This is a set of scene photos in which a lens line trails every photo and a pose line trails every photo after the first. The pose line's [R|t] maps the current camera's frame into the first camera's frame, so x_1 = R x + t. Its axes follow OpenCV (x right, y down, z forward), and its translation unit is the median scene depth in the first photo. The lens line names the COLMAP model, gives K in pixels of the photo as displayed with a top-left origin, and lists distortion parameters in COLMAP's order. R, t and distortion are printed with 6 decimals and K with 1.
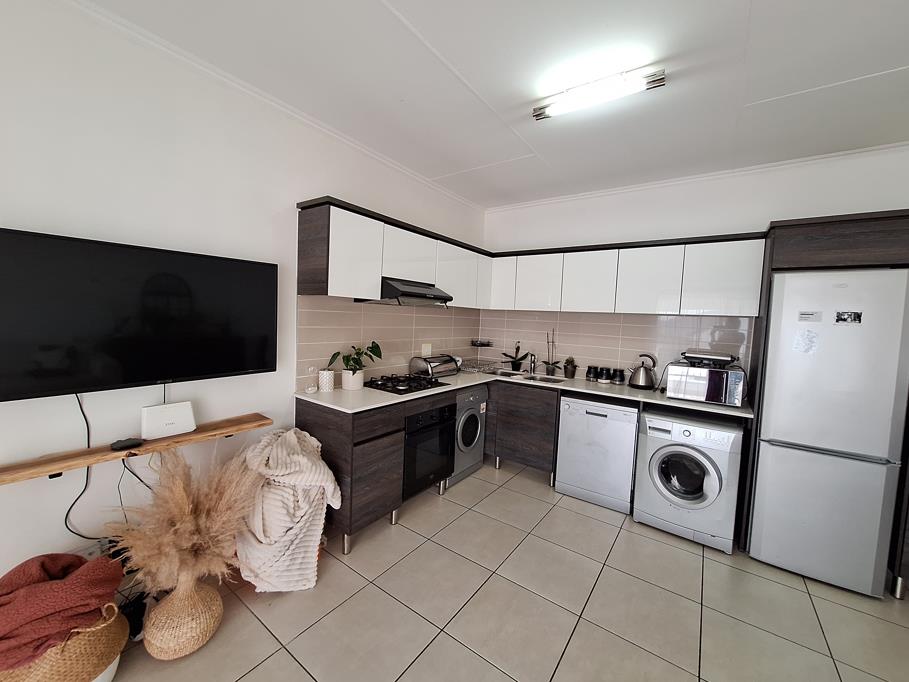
lens RADIAL K [[361.7, 0, 454.0], [0, 361.7, 337.4], [0, 0, 1]] dist [-0.000918, 0.000226]
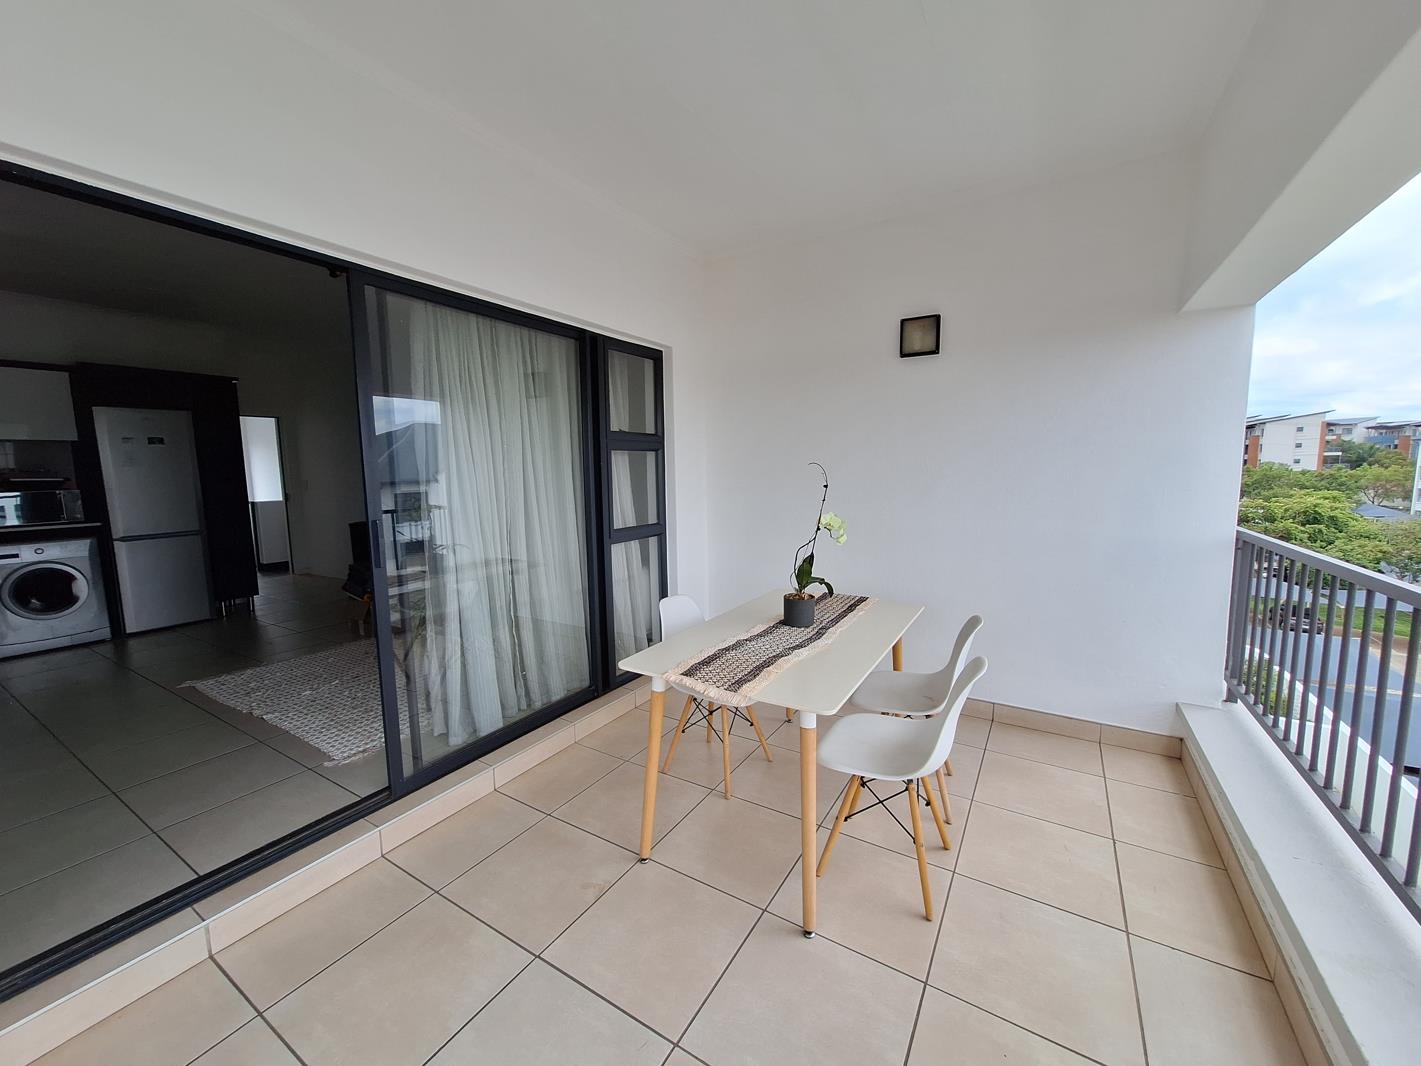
lens RADIAL K [[565.4, 0, 709.8], [0, 565.4, 527.3], [0, 0, 1]] dist [-0.000918, 0.000226]
pose [[-0.071742, -0.157134, 0.984968, -1.099962], [0.065599, 0.984631, 0.161858, 0.053164], [-0.995264, 0.076225, -0.060331, -0.851959]]
